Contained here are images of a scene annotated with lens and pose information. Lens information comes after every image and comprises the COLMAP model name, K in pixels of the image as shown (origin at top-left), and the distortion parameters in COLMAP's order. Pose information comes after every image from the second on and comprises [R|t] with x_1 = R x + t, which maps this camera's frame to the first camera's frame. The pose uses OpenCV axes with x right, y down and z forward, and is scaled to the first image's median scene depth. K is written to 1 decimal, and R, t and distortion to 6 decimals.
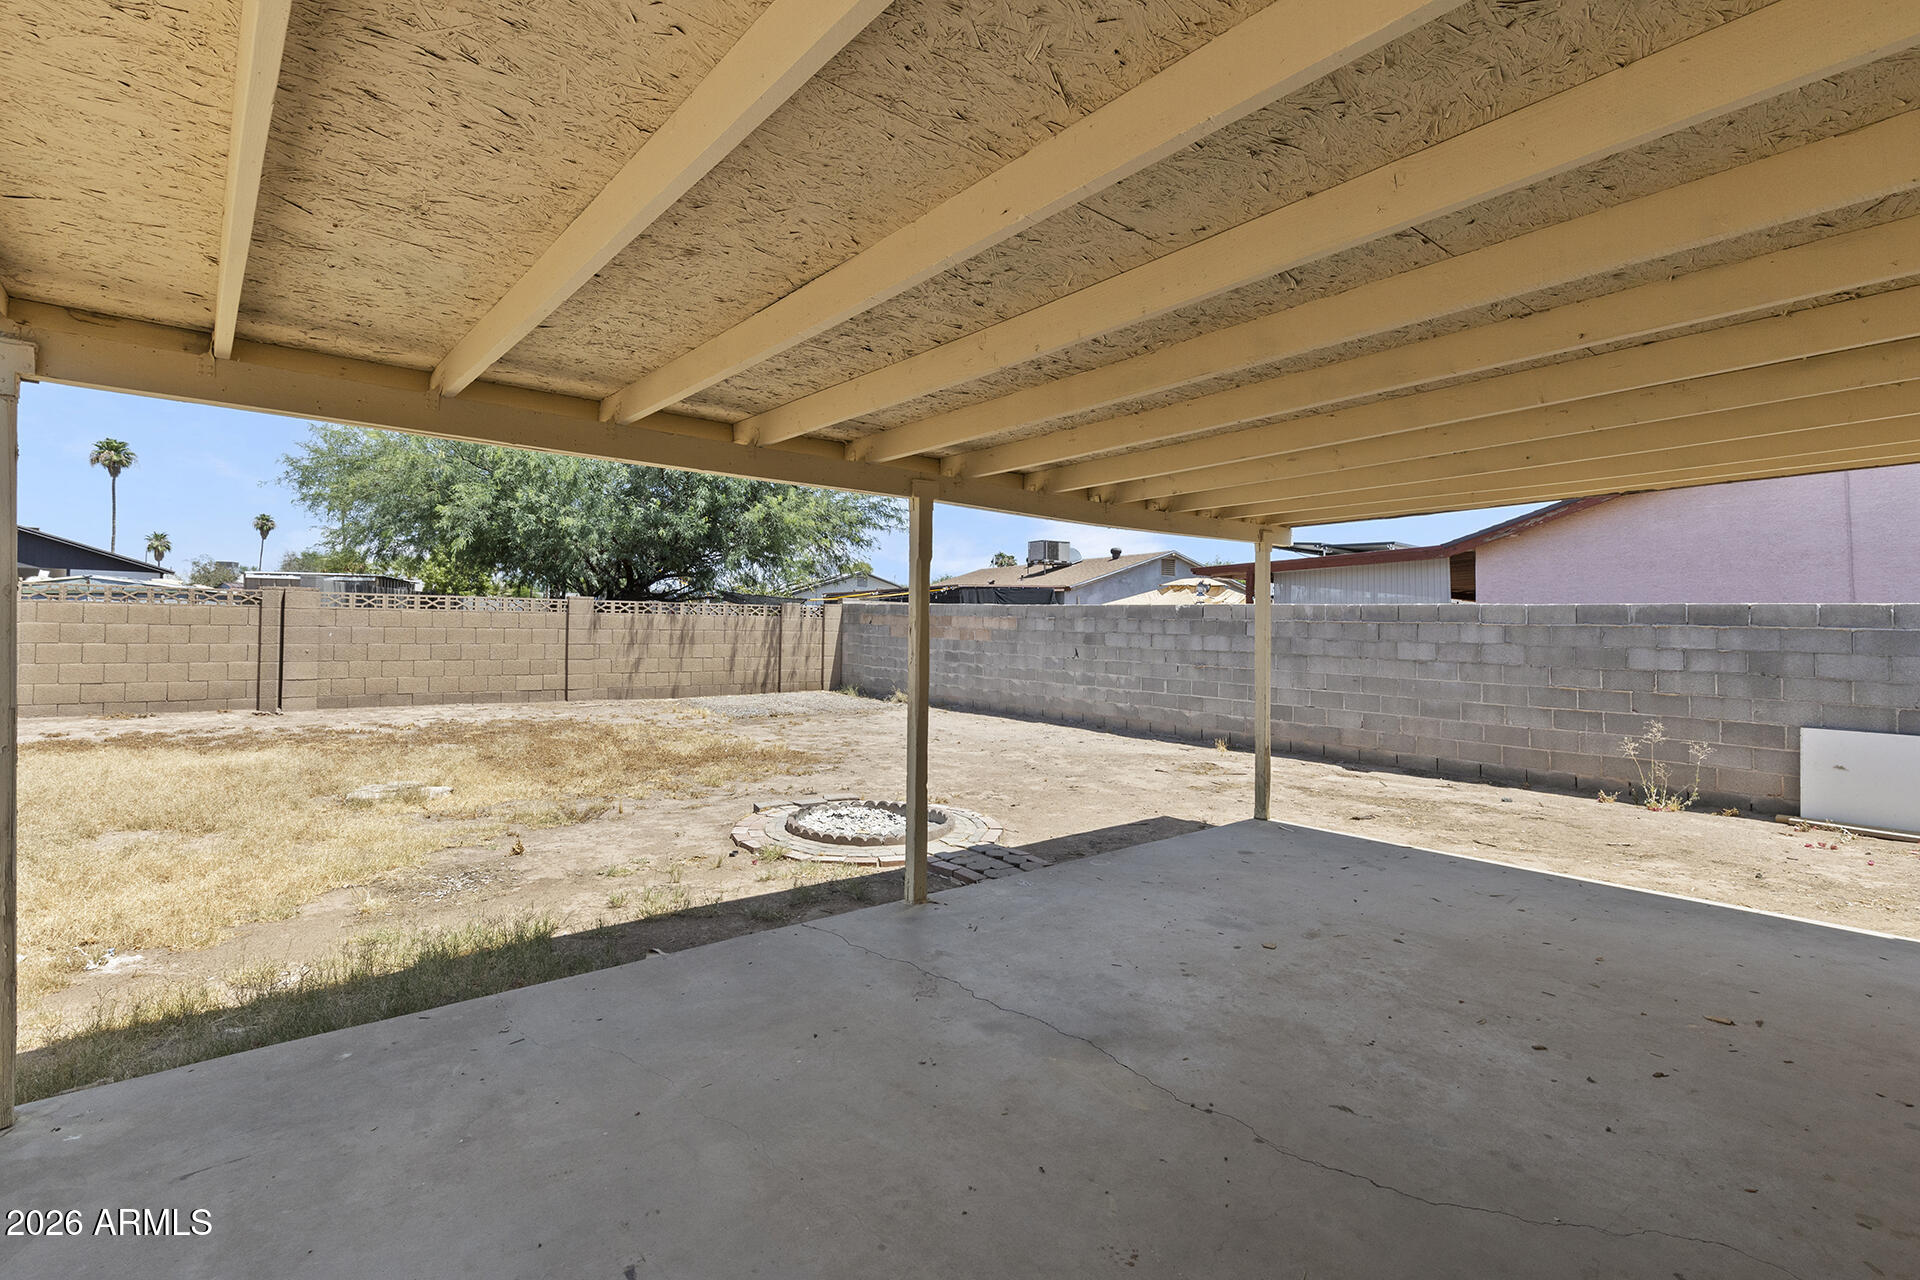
lens RADIAL K [[860.1, 0, 953.3], [0, 860.1, 631.5], [0, 0, 1]] dist [0.003047, 0.000218]
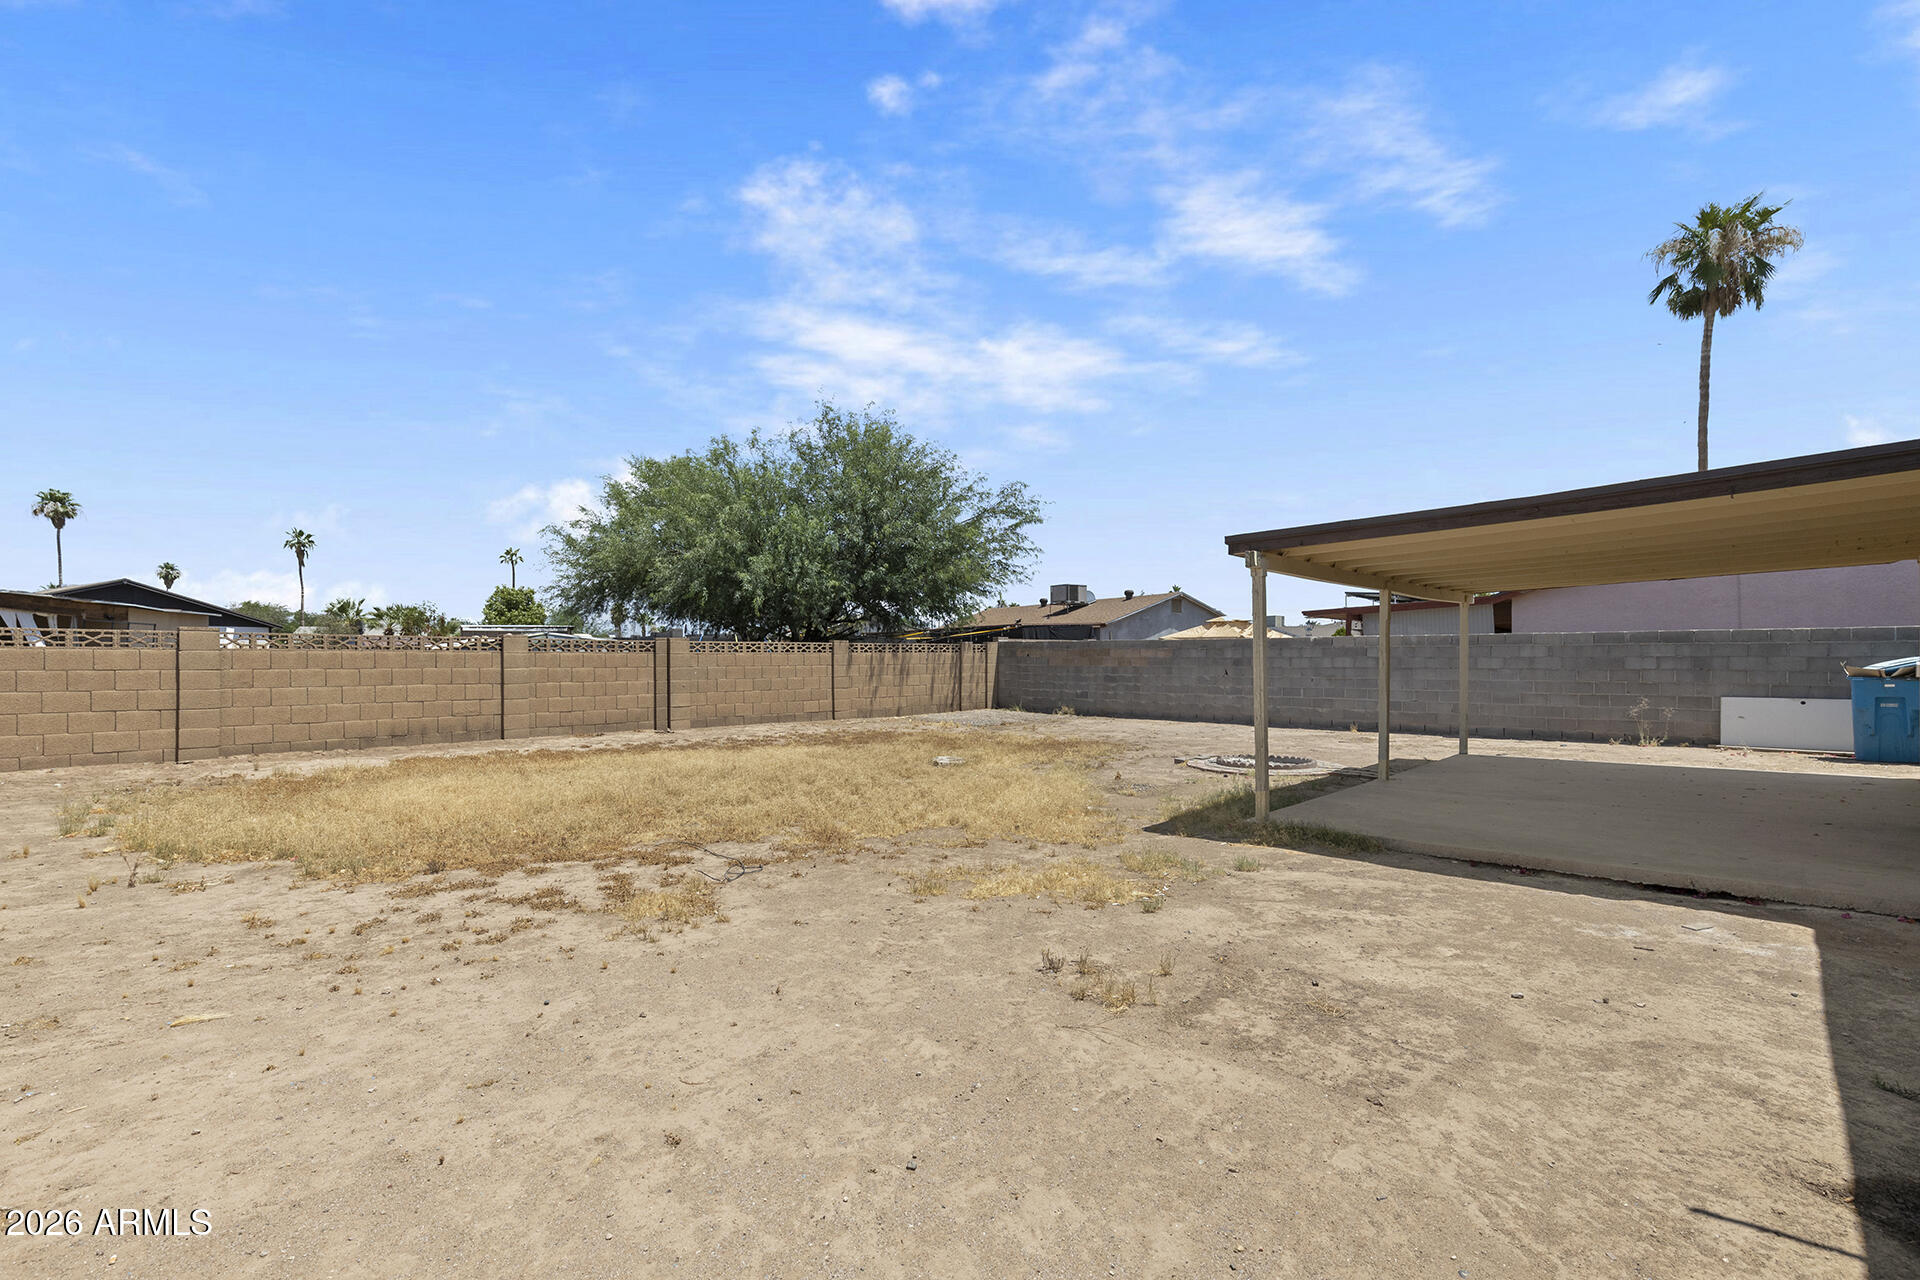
lens RADIAL K [[897.4, 0, 881.5], [0, 897.4, 665.2], [0, 0, 1]] dist [0.001876, 0.000124]
pose [[0.994072, -0.024395, 0.105948, -0.598689], [0.024680, 0.999694, -0.001387, 0.000861], [-0.105882, 0.003994, 0.994371, -0.430048]]
